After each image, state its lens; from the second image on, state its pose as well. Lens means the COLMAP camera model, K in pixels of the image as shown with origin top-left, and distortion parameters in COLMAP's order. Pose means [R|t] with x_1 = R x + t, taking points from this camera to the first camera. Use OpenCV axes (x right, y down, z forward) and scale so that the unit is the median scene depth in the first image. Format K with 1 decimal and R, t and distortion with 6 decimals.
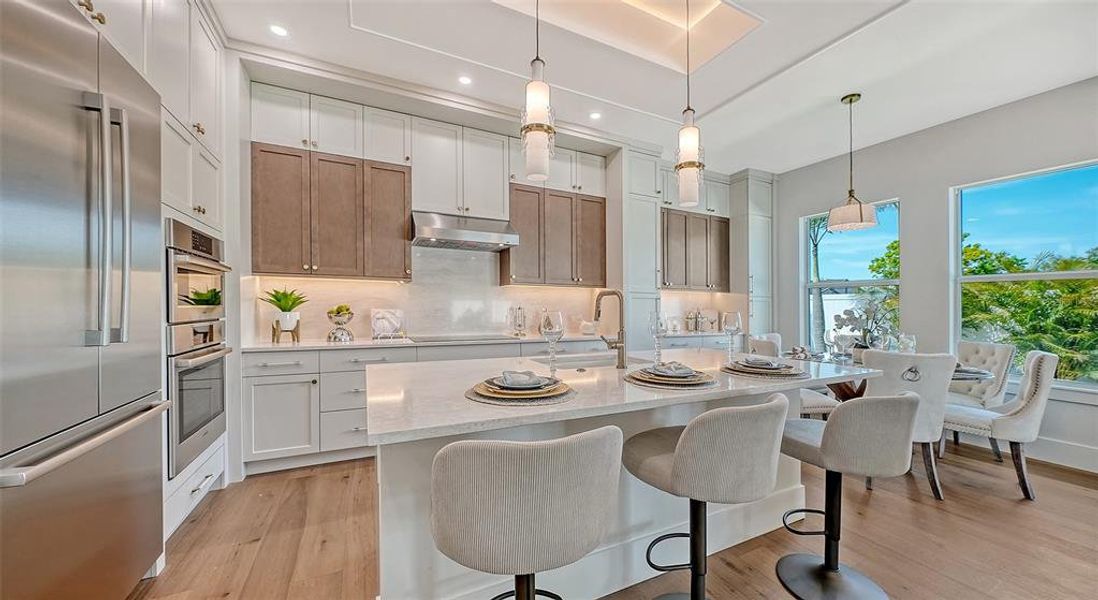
lens RADIAL K [[383.9, 0, 545.9], [0, 383.9, 304.6], [0, 0, 1]] dist [0.000220, -0.000409]
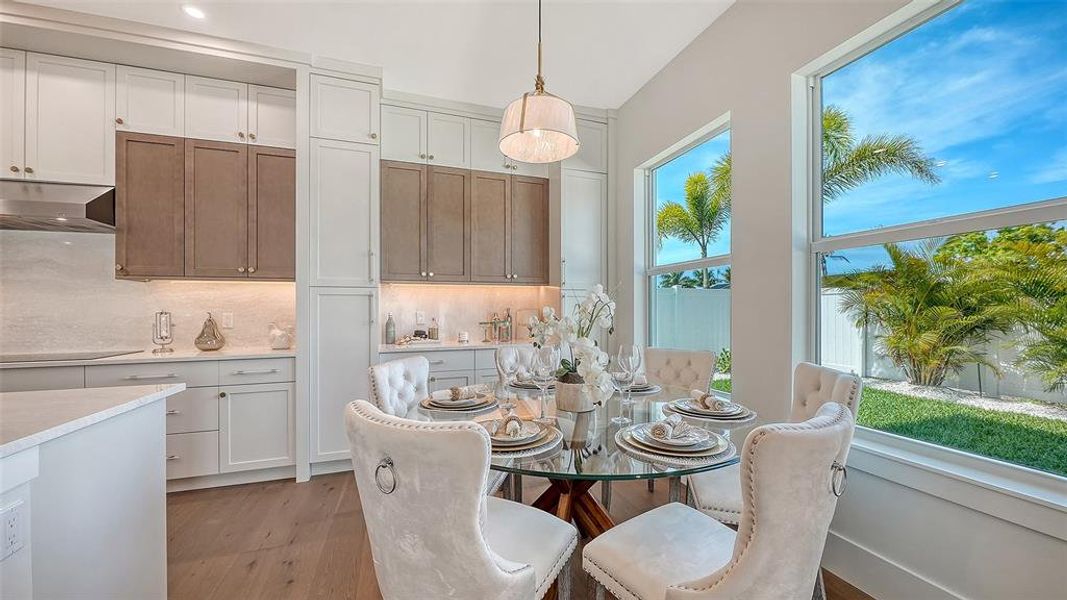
lens RADIAL K [[407.7, 0, 537.1], [0, 407.7, 314.4], [0, 0, 1]] dist [-0.000459, -0.000750]
pose [[0.994300, -0.015266, -0.105522, 0.541332], [0.017370, 0.999668, 0.019049, 0.007542], [0.105196, -0.020773, 0.994234, 0.260310]]
